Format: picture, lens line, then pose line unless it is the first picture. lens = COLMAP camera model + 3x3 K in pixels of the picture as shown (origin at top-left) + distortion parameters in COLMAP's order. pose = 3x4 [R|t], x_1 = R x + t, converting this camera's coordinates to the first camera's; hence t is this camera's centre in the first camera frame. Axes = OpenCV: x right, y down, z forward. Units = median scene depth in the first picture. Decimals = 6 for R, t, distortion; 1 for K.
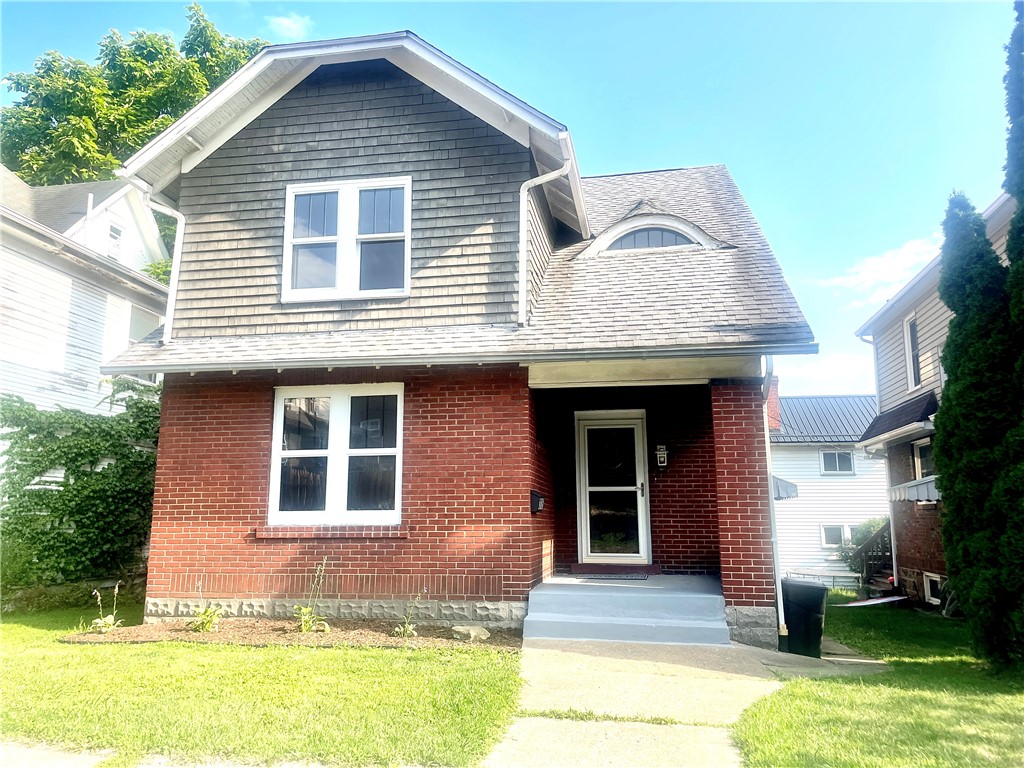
lens RADIAL K [[774.0, 0, 513.6], [0, 774.0, 382.2], [0, 0, 1]] dist [0.046116, -0.018708]
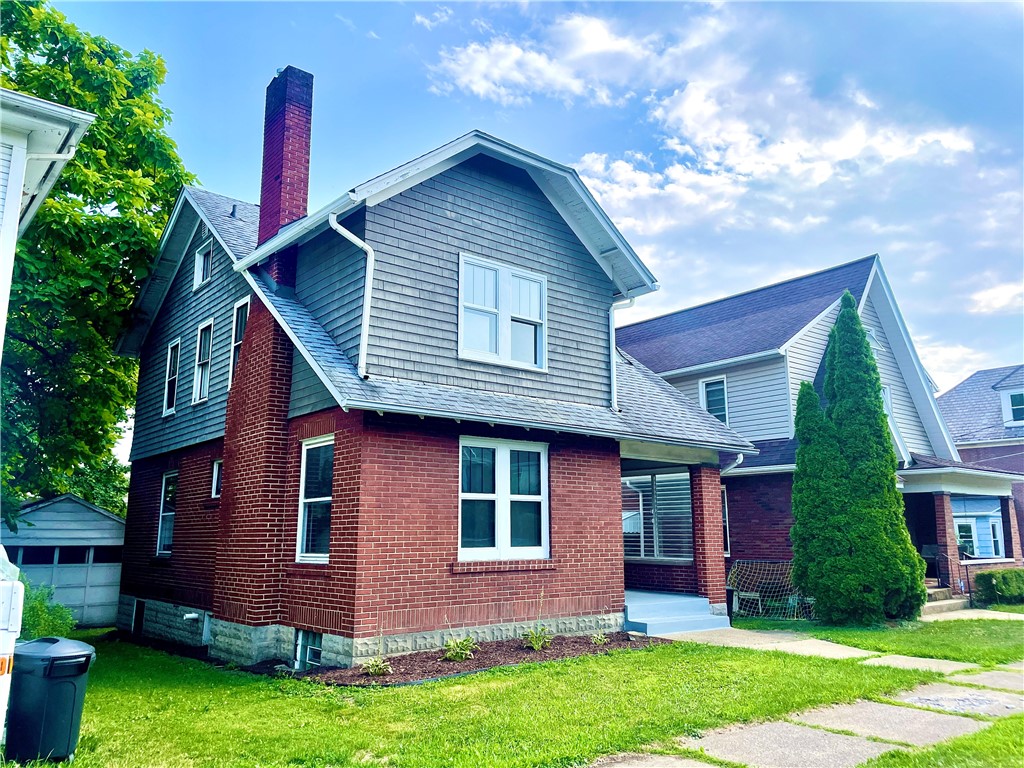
lens RADIAL K [[774.0, 0, 513.3], [0, 774.0, 380.3], [0, 0, 1]] dist [0.046116, -0.018708]
pose [[0.649128, 0.147820, 0.746179, -1.083426], [-0.128130, 0.988169, -0.084293, 0.012107], [-0.749810, -0.040891, 0.660388, 0.213993]]
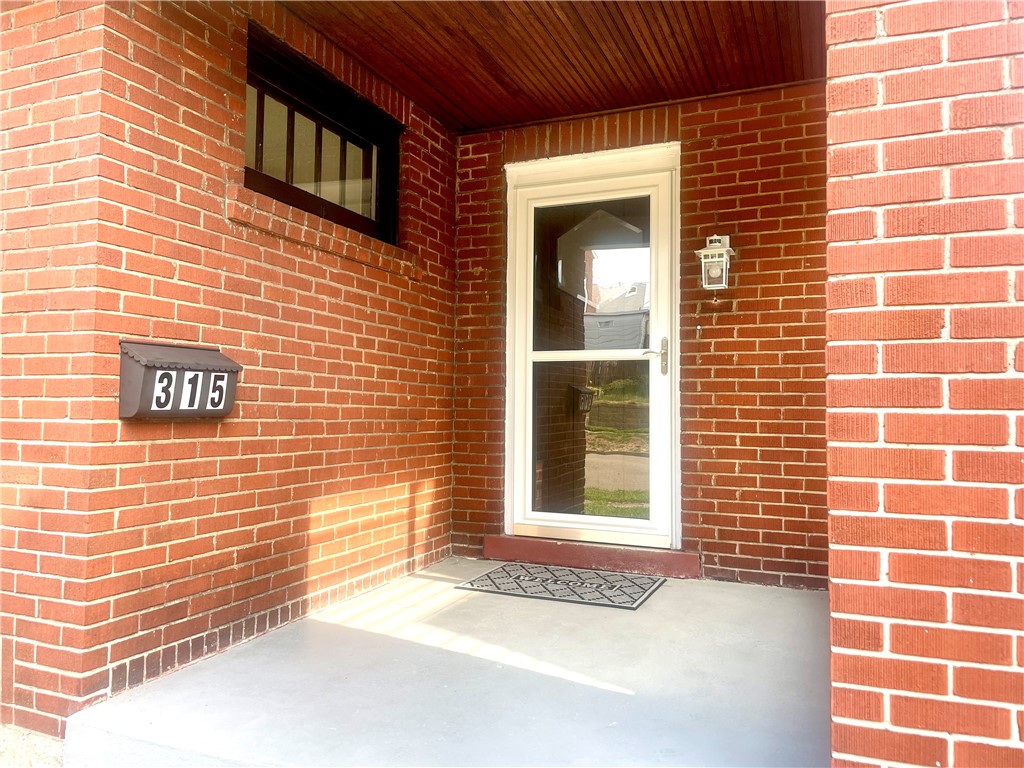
lens RADIAL K [[774.0, 0, 502.4], [0, 774.0, 383.8], [0, 0, 1]] dist [0.046116, -0.018708]
pose [[0.973546, 0.004642, -0.228444, 0.200502], [0.028016, 0.989825, 0.139508, 0.109935], [0.226767, -0.142217, 0.963510, 0.698161]]
